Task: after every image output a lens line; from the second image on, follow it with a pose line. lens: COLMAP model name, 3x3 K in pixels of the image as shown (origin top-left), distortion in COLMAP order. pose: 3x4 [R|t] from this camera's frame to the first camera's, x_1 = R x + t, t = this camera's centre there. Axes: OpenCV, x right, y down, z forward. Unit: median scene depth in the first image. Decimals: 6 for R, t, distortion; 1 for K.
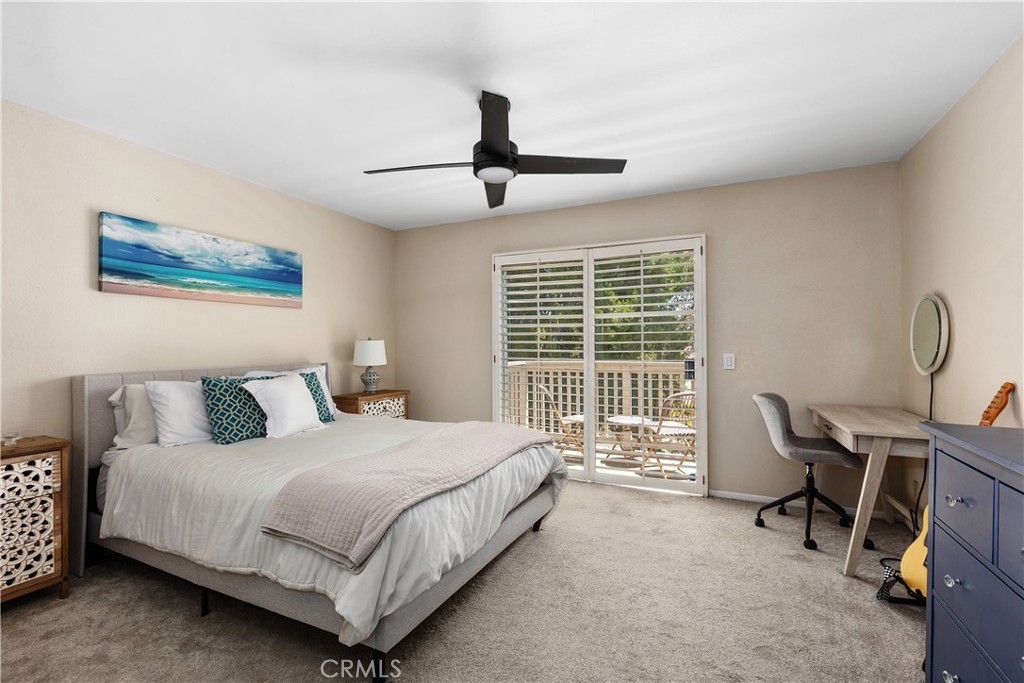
lens RADIAL K [[462.9, 0, 511.0], [0, 462.9, 343.6], [0, 0, 1]] dist [0.000123, -0.000533]
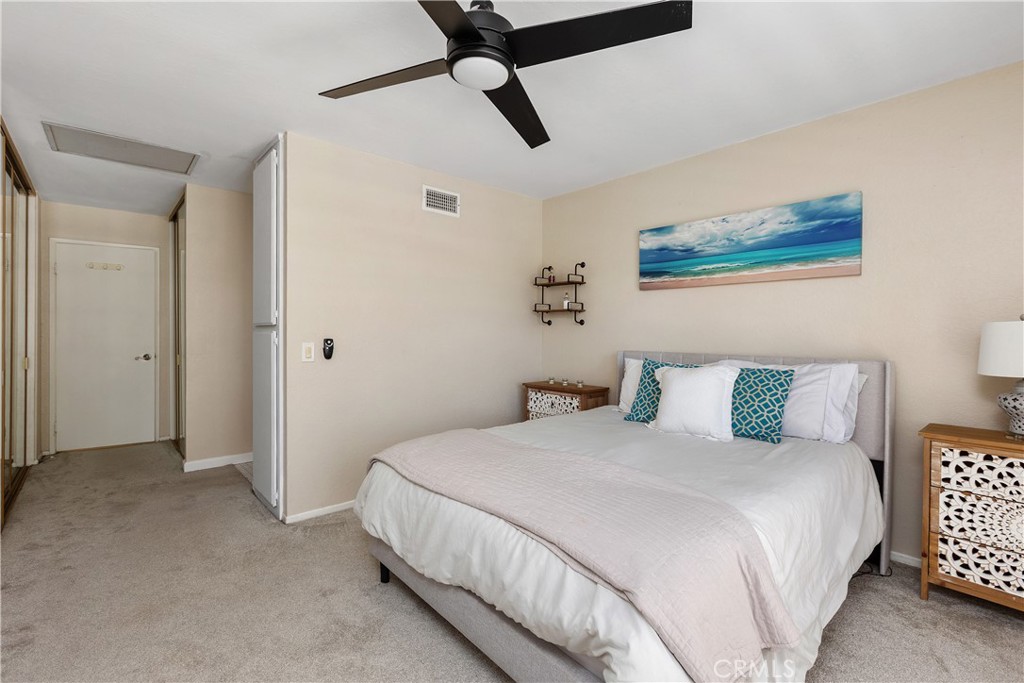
lens RADIAL K [[462.9, 0, 511.8], [0, 462.9, 338.1], [0, 0, 1]] dist [0.000123, -0.000533]
pose [[-0.395721, 0.015768, -0.918235, 0.416006], [-0.000419, 0.999849, 0.017349, 0.002708], [0.918371, 0.007250, -0.395655, 0.977902]]
